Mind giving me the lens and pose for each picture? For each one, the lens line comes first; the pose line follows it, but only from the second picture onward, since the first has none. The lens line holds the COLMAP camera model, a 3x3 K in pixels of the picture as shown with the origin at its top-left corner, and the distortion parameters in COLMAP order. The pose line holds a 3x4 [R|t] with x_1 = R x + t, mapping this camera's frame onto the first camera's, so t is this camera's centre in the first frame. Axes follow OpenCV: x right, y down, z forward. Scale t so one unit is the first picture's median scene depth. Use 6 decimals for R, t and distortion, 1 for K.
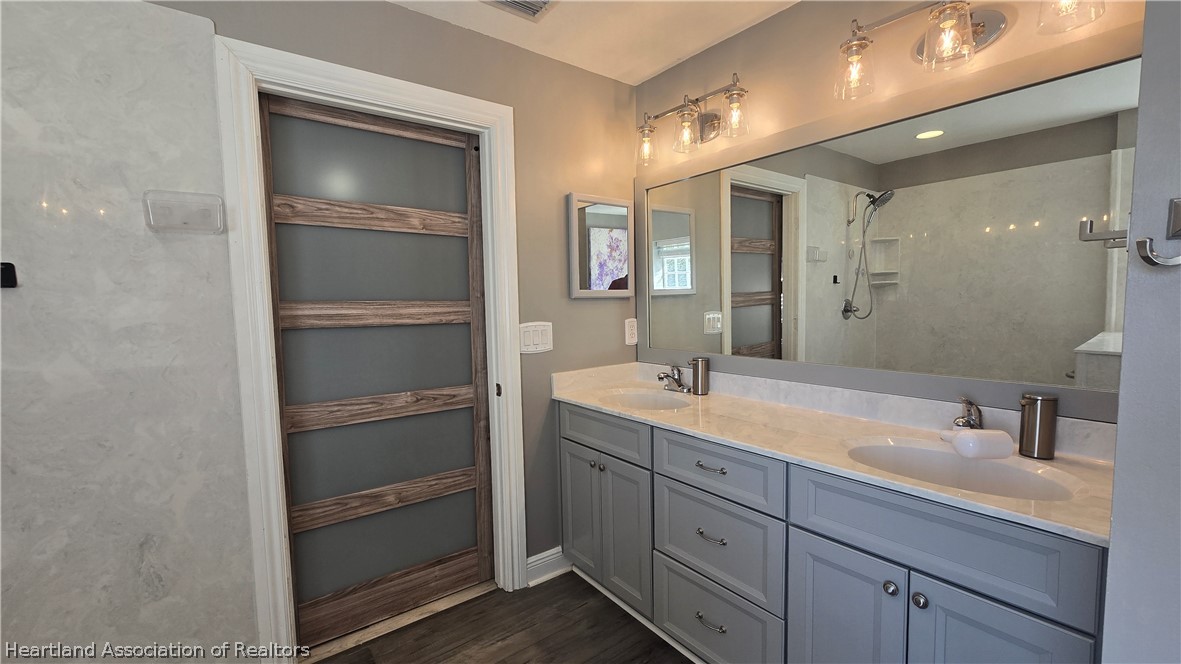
lens RADIAL K [[480.9, 0, 590.4], [0, 480.9, 337.2], [0, 0, 1]] dist [-0.005445, 0.000306]
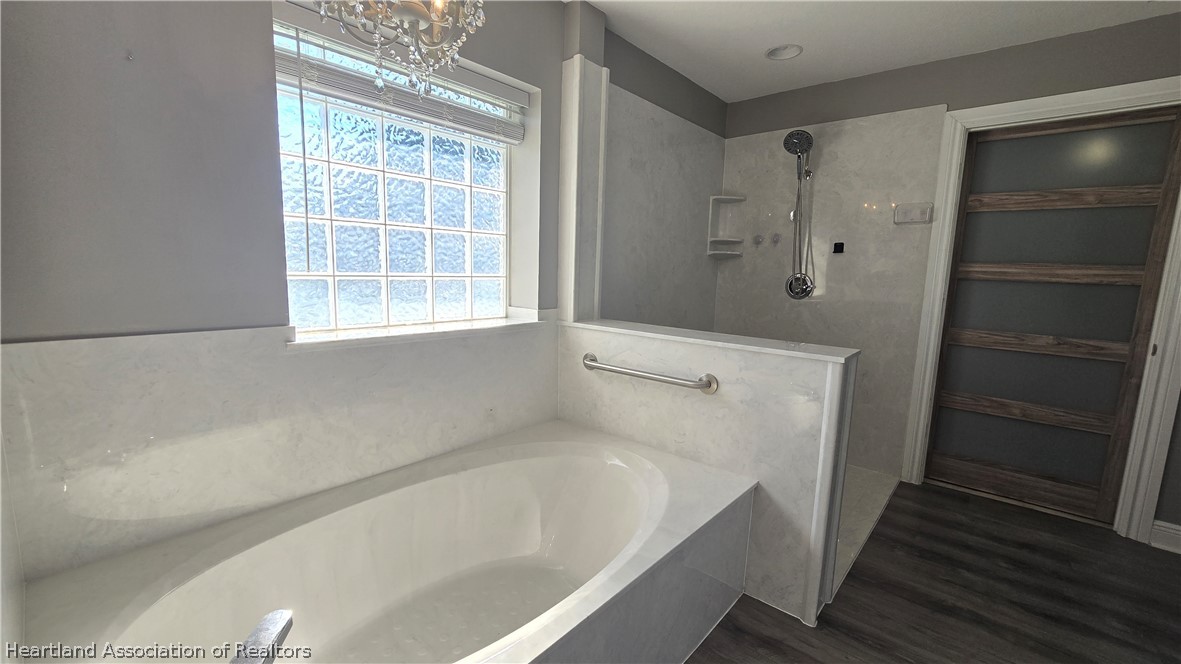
lens RADIAL K [[480.9, 0, 590.4], [0, 480.9, 337.2], [0, 0, 1]] dist [-0.005445, 0.000306]
pose [[0.206002, 0.162706, -0.964930, 0.652955], [-0.104071, 0.984130, 0.143726, 0.068653], [0.973002, 0.070814, 0.219666, -0.513025]]
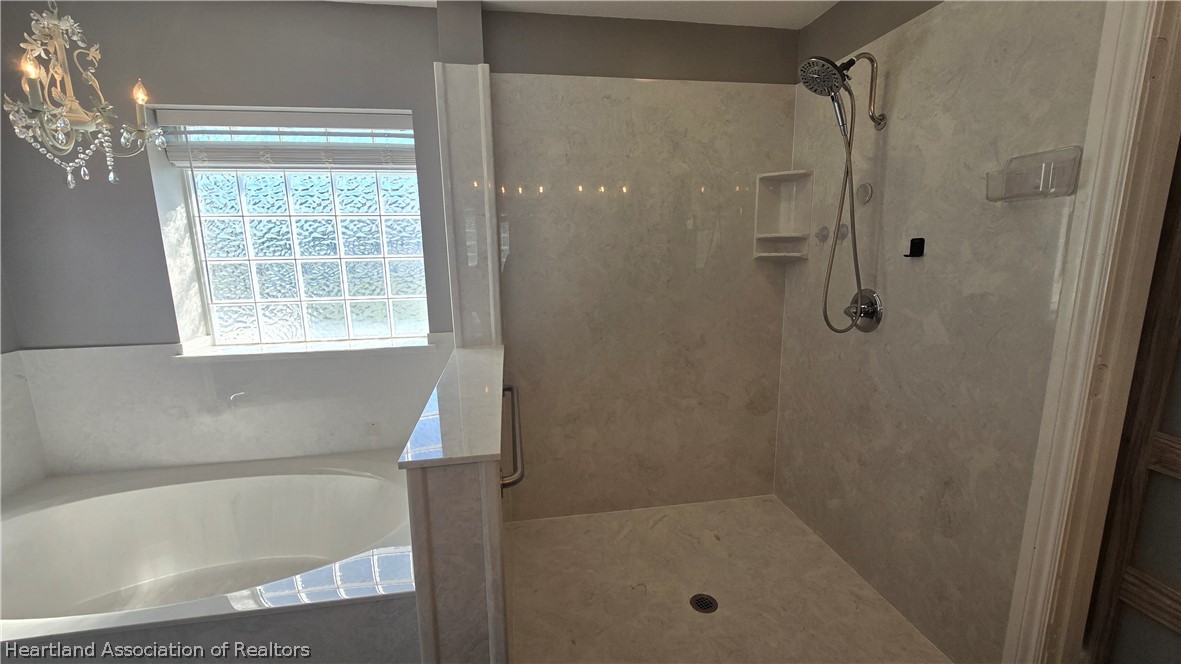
lens RADIAL K [[480.9, 0, 590.4], [0, 480.9, 337.2], [0, 0, 1]] dist [-0.005445, 0.000306]
pose [[-0.459868, 0.191153, -0.867169, 0.297020], [-0.043816, 0.970481, 0.237163, -0.110137], [0.886906, 0.147059, -0.437917, 0.537860]]
